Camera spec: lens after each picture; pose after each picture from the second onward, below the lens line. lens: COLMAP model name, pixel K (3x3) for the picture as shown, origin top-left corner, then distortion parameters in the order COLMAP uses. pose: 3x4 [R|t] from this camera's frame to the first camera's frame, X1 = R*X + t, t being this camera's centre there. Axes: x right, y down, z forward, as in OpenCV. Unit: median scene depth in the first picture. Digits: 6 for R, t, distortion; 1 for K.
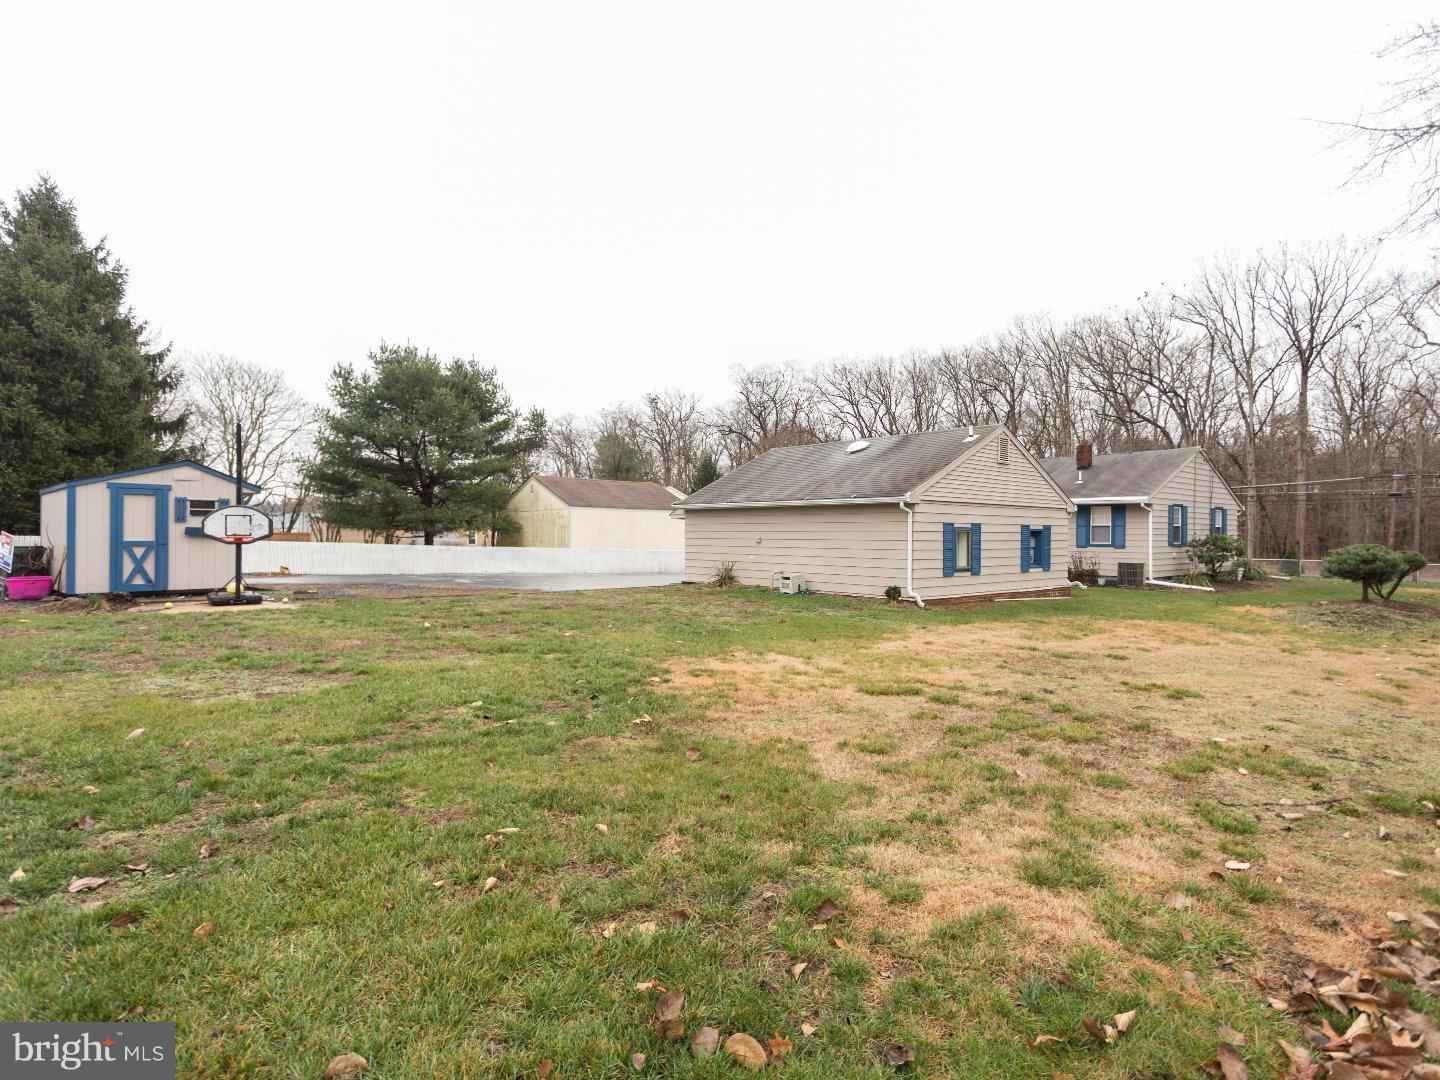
lens RADIAL K [[786.1, 0, 718.9], [0, 786.1, 531.1], [0, 0, 1]] dist [-0.008803, 0.001652]
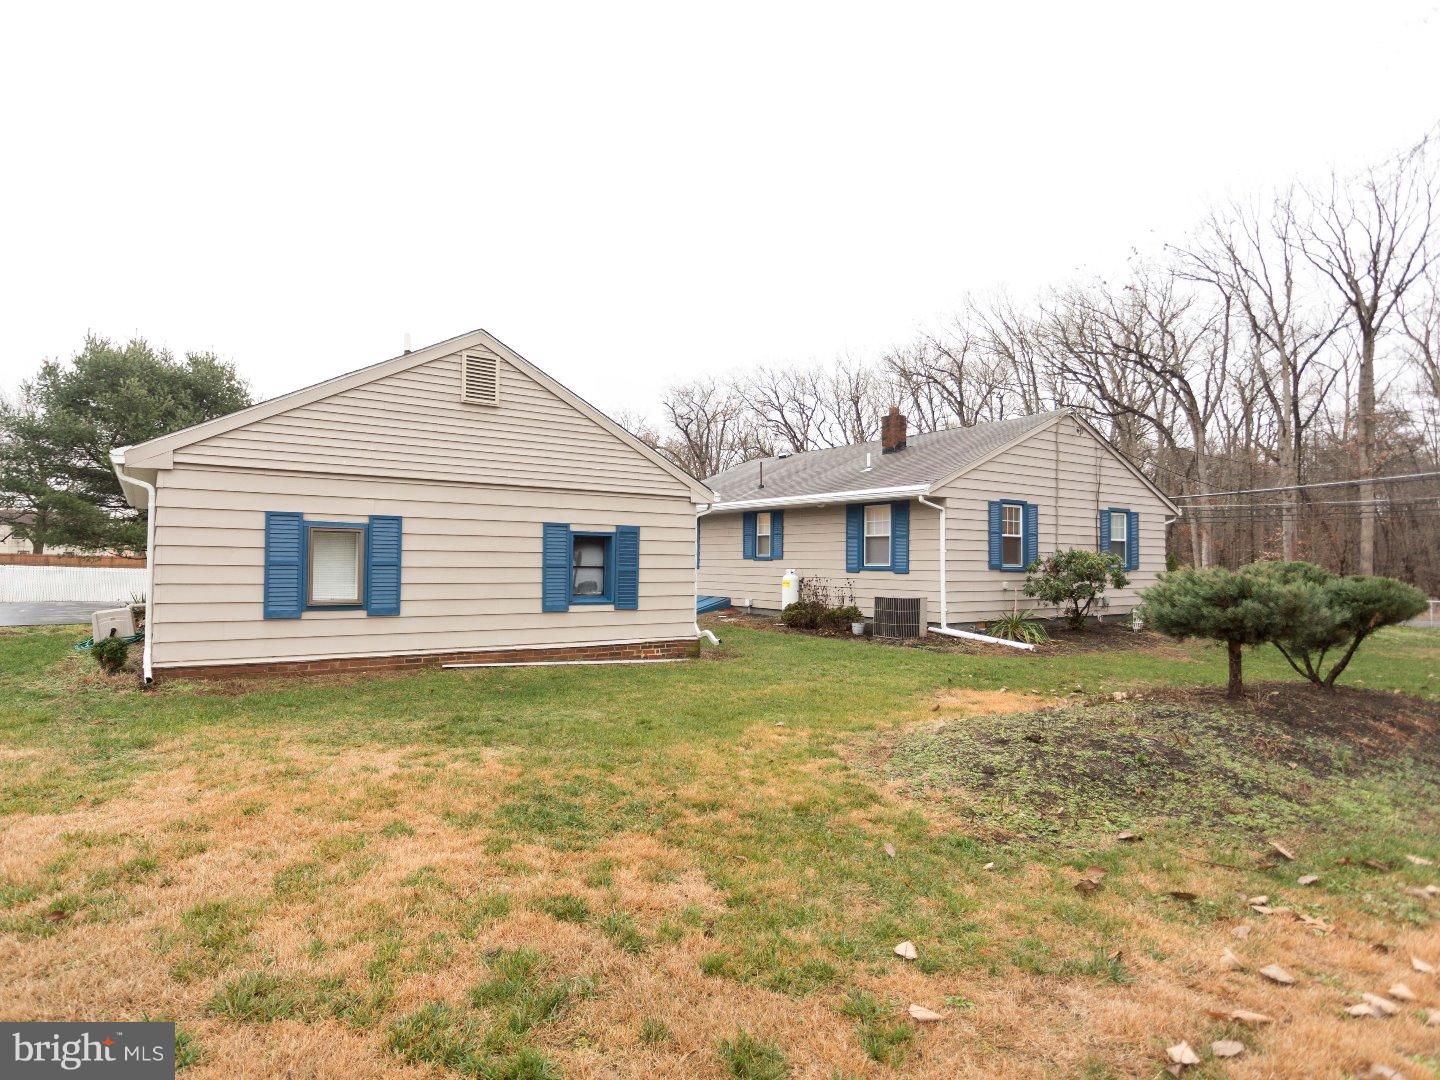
lens RADIAL K [[736.1, 0, 687.1], [0, 736.1, 557.2], [0, 0, 1]] dist [-0.038288, 0.021387]
pose [[0.983920, 0.001233, -0.178605, 0.448762], [-0.003097, 0.999944, -0.010157, 0.015702], [0.178582, 0.010547, 0.983868, 0.416737]]
